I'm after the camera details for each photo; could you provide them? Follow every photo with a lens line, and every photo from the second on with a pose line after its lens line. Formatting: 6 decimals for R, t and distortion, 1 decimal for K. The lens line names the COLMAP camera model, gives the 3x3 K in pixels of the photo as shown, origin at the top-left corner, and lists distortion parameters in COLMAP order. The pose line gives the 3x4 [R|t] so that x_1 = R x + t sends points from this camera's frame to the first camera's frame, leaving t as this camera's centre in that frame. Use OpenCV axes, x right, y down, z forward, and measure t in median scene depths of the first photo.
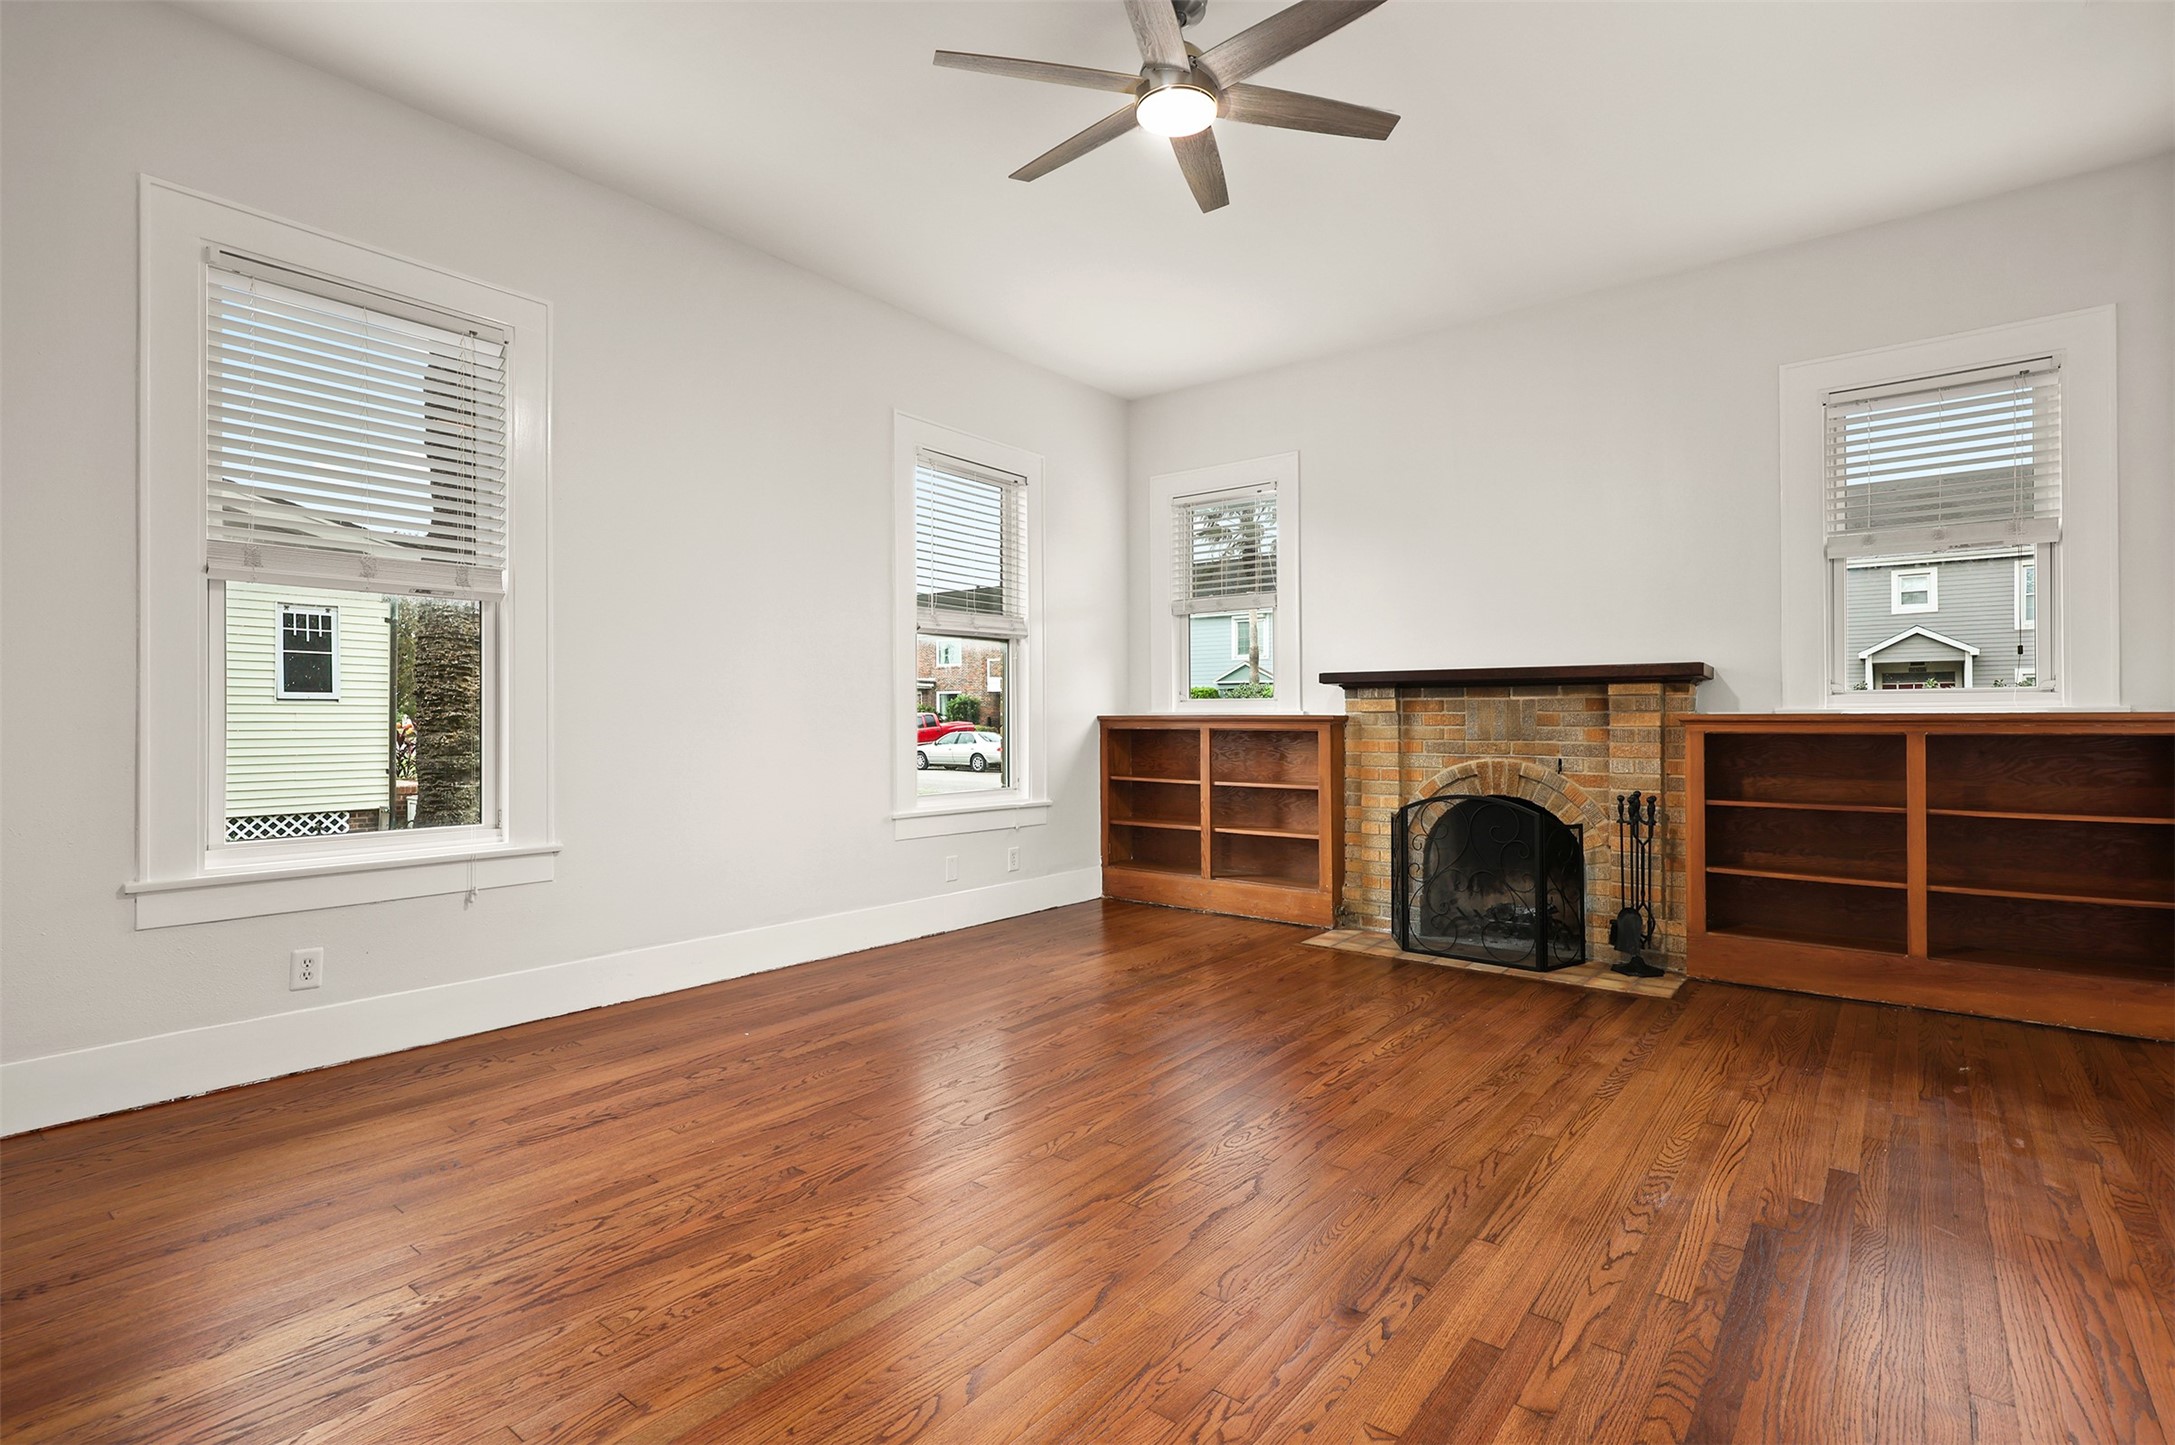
lens RADIAL K [[1067.8, 0, 1074.7], [0, 1067.8, 725.6], [0, 0, 1]] dist [0.002285, 0.000376]
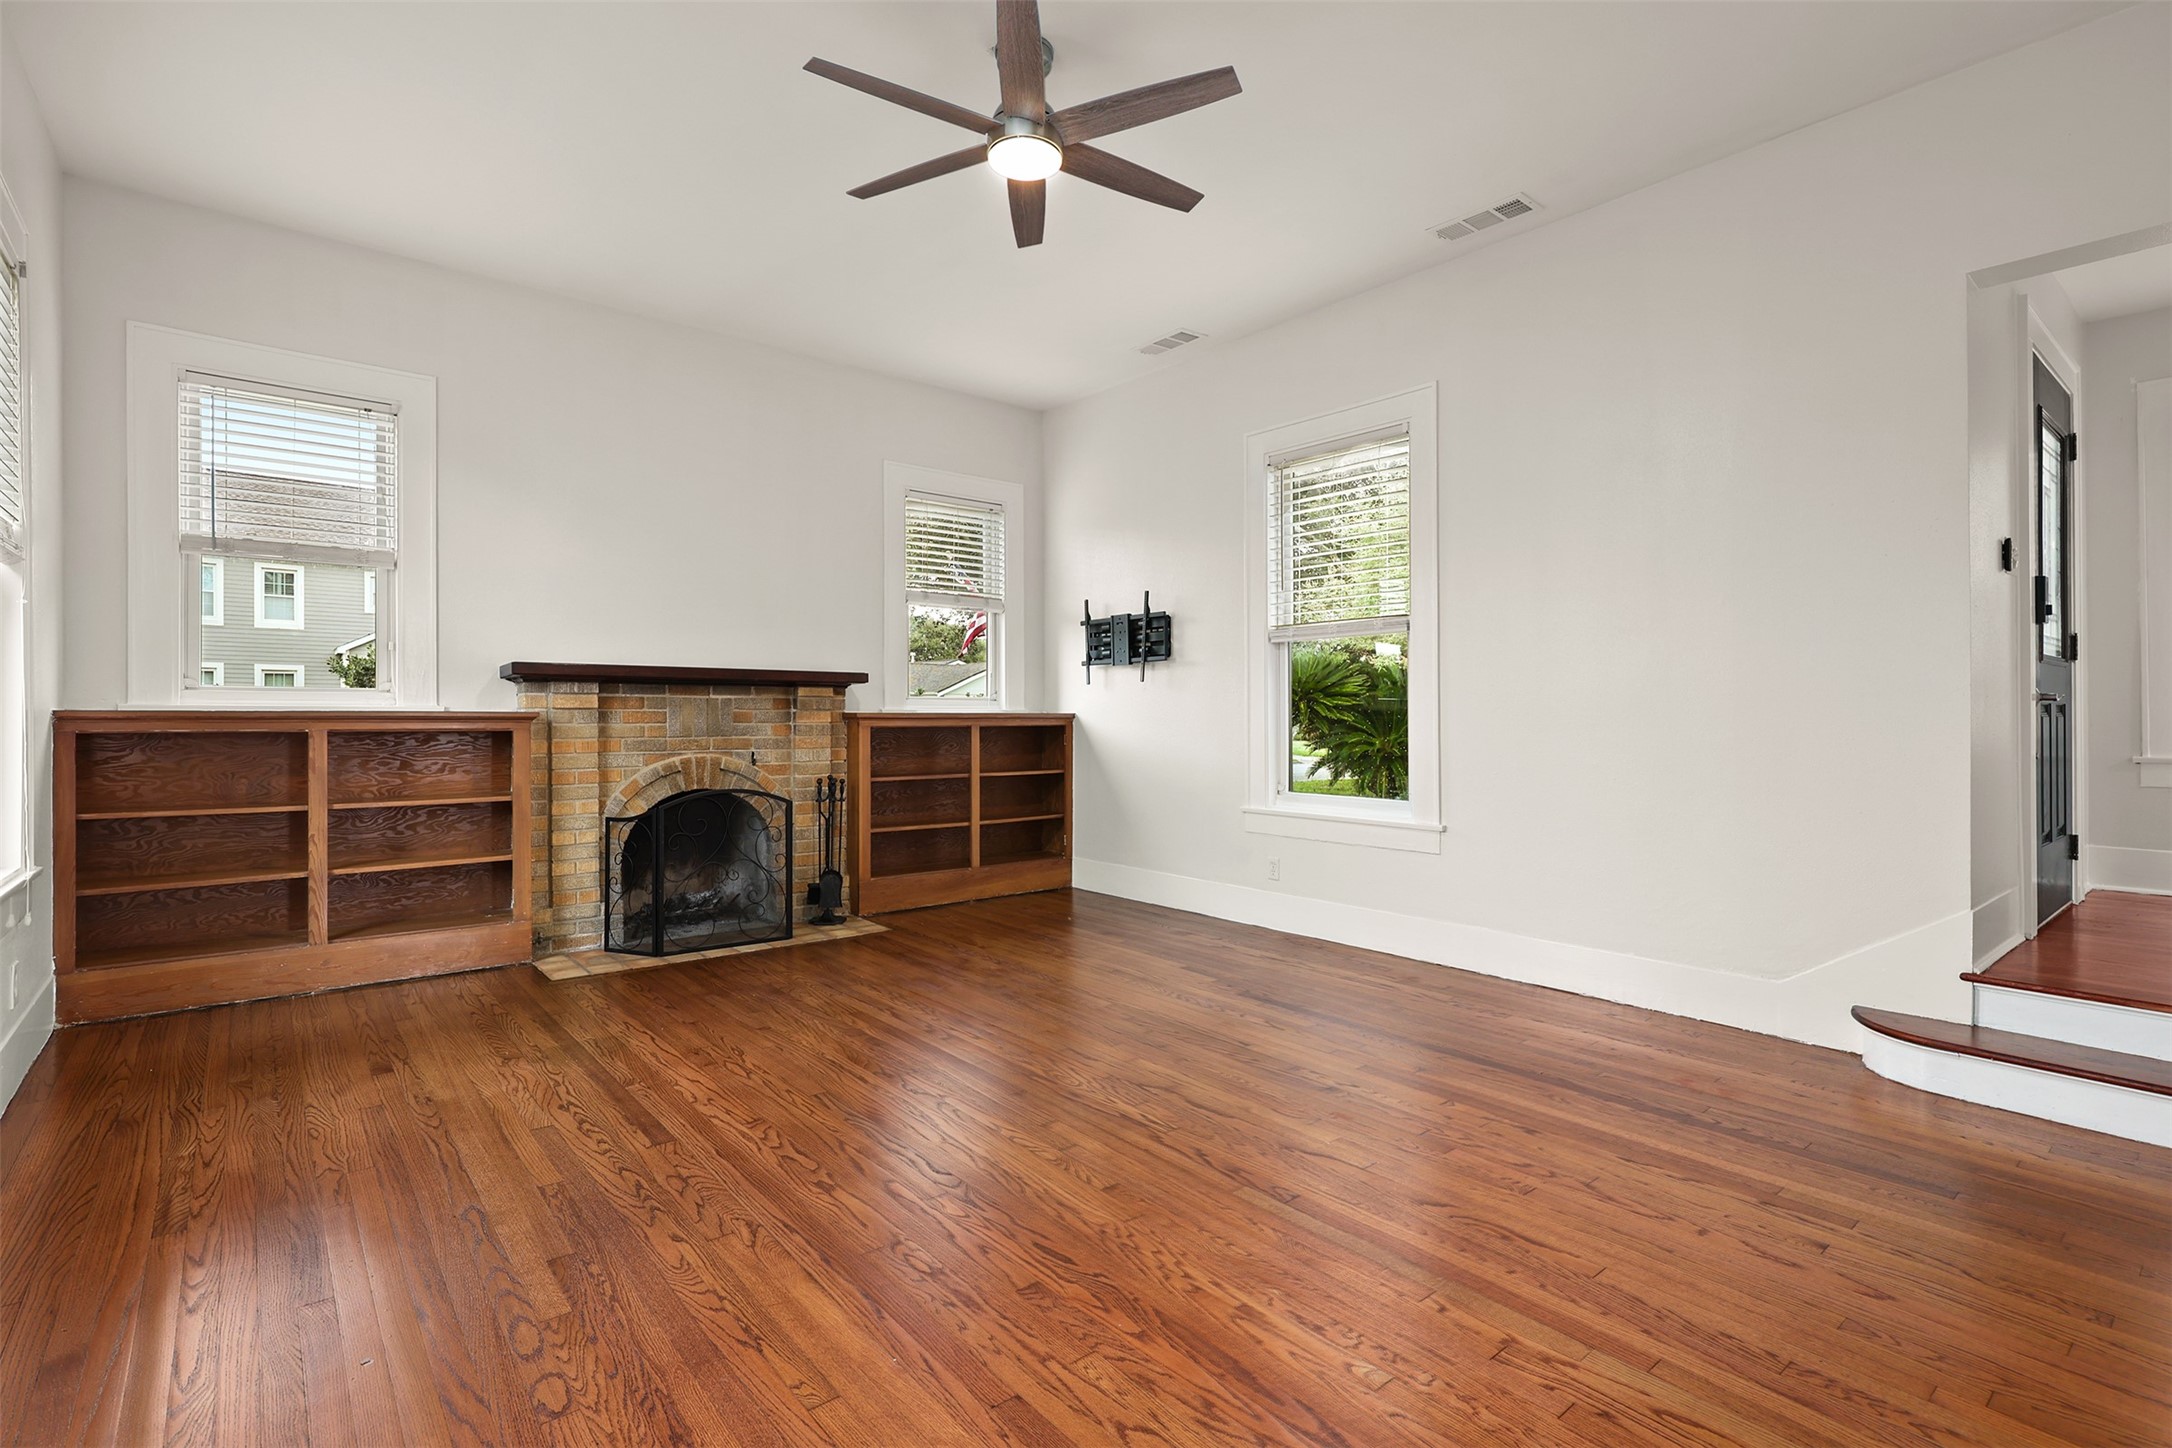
lens RADIAL K [[1030.5, 0, 1134.4], [0, 1030.5, 713.1], [0, 0, 1]] dist [0.000495, 0.000823]
pose [[0.159763, 0.001382, 0.987154, -0.541703], [0.006270, 0.999977, -0.002415, -0.004145], [-0.987136, 0.006575, 0.159750, 0.430833]]
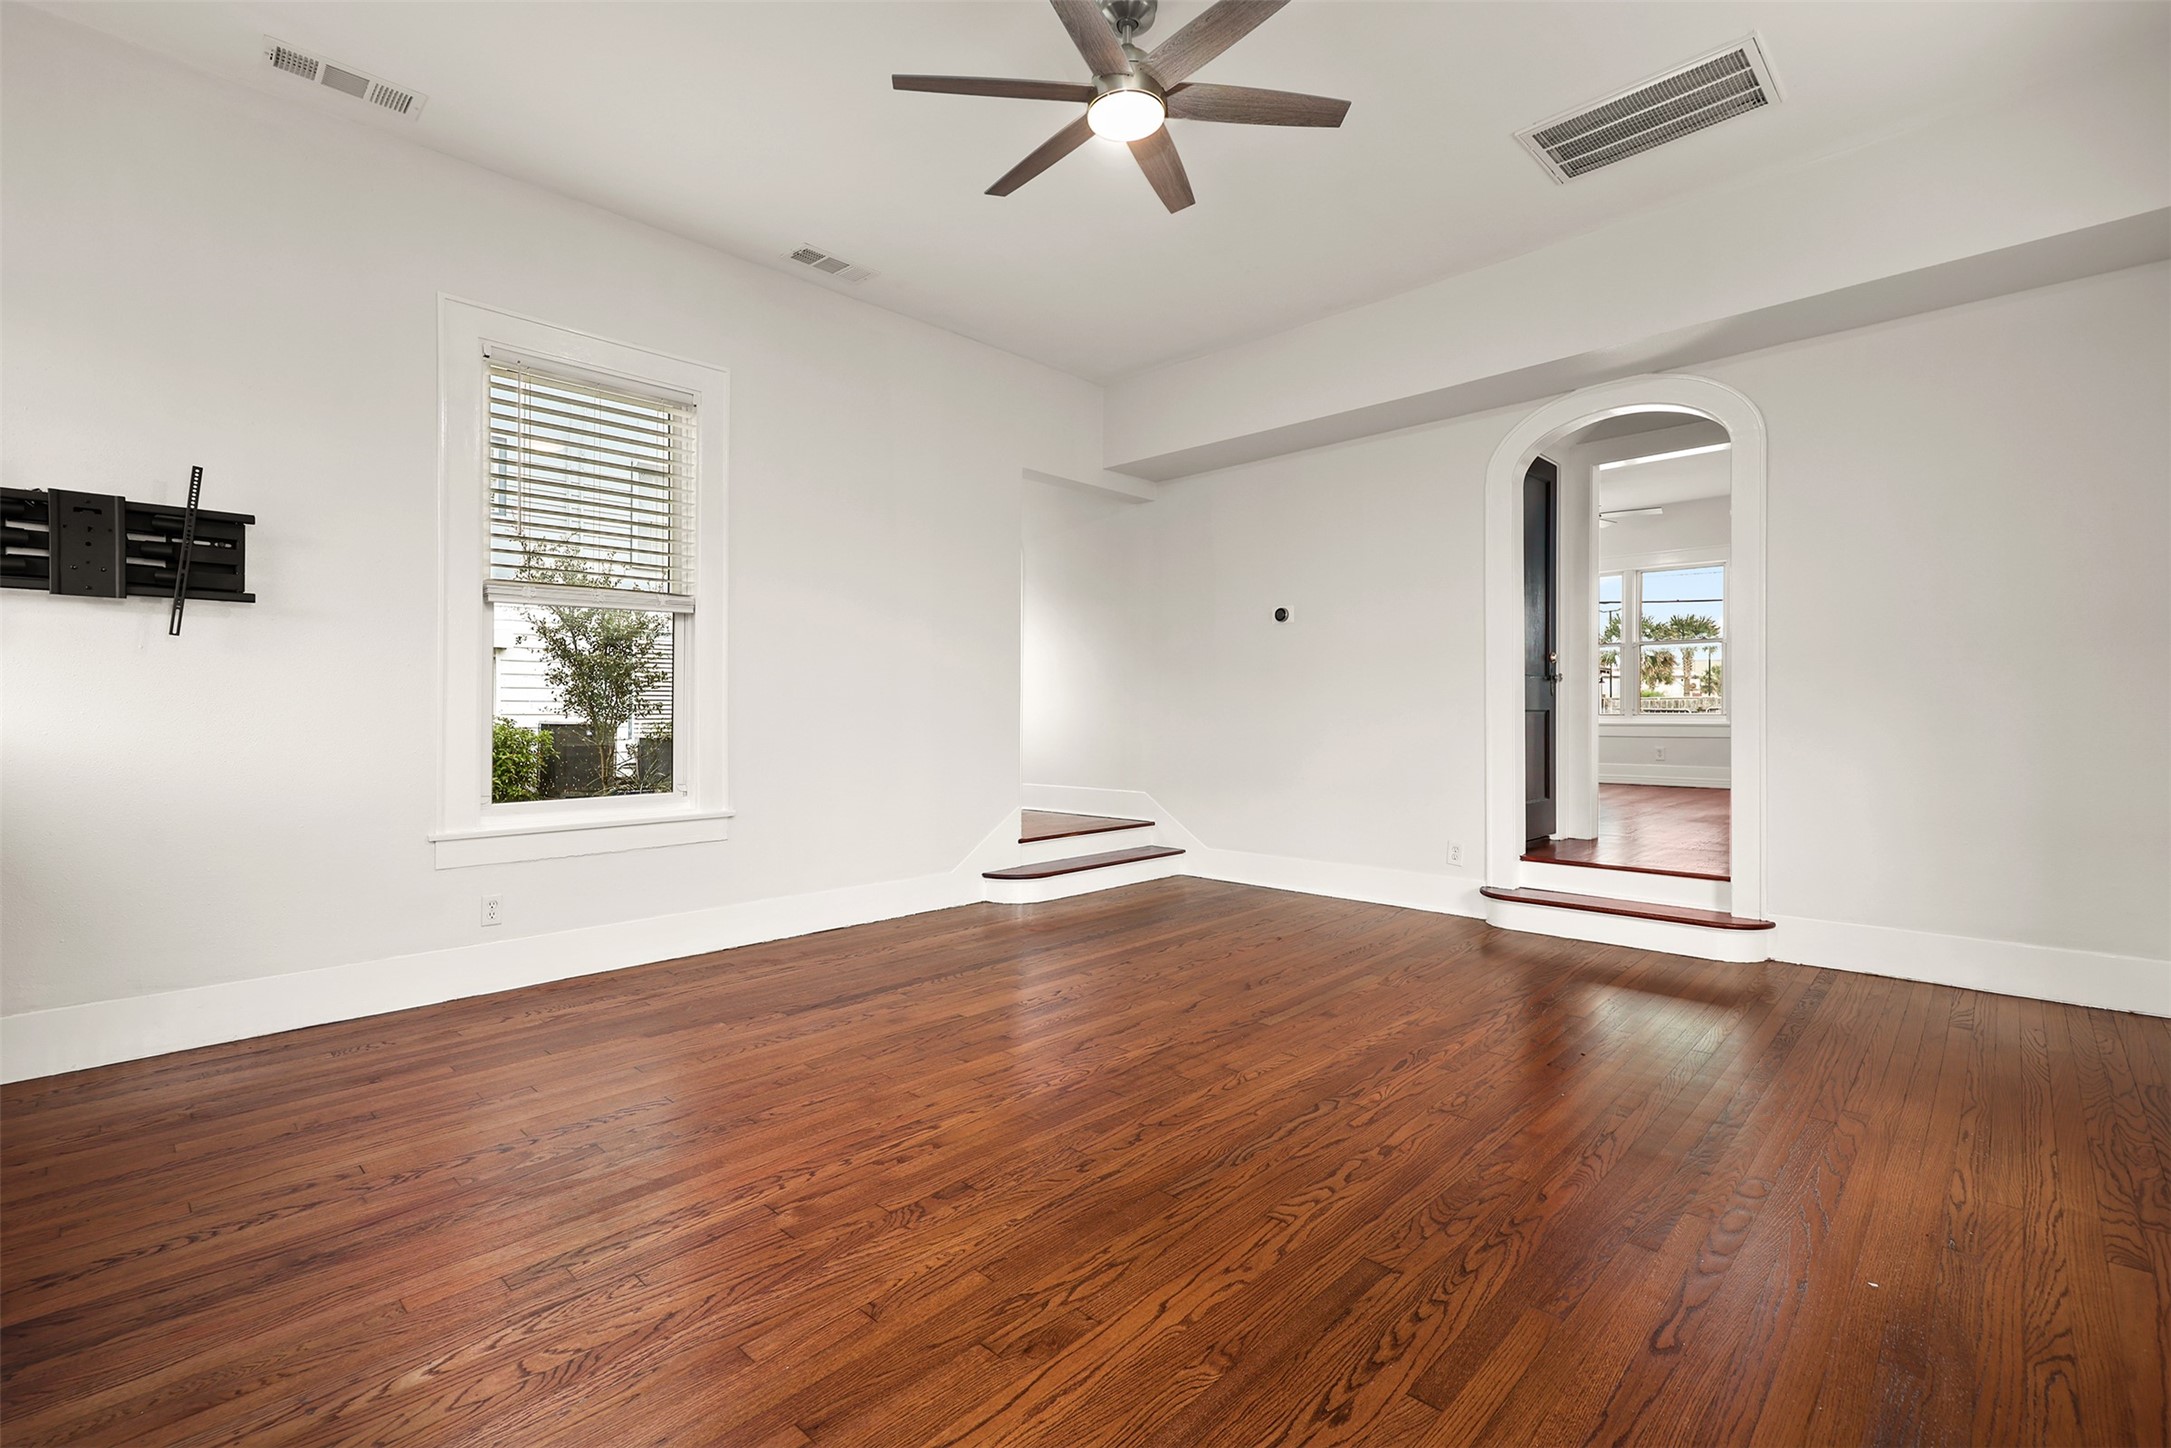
lens RADIAL K [[962.8, 0, 1039.8], [0, 962.8, 708.9], [0, 0, 1]] dist [0.000250, -0.000049]
pose [[-0.995637, 0.002337, 0.093279, 0.053267], [0.002661, 0.999991, 0.003342, 0.001815], [-0.093270, 0.003575, -0.995634, 1.150477]]
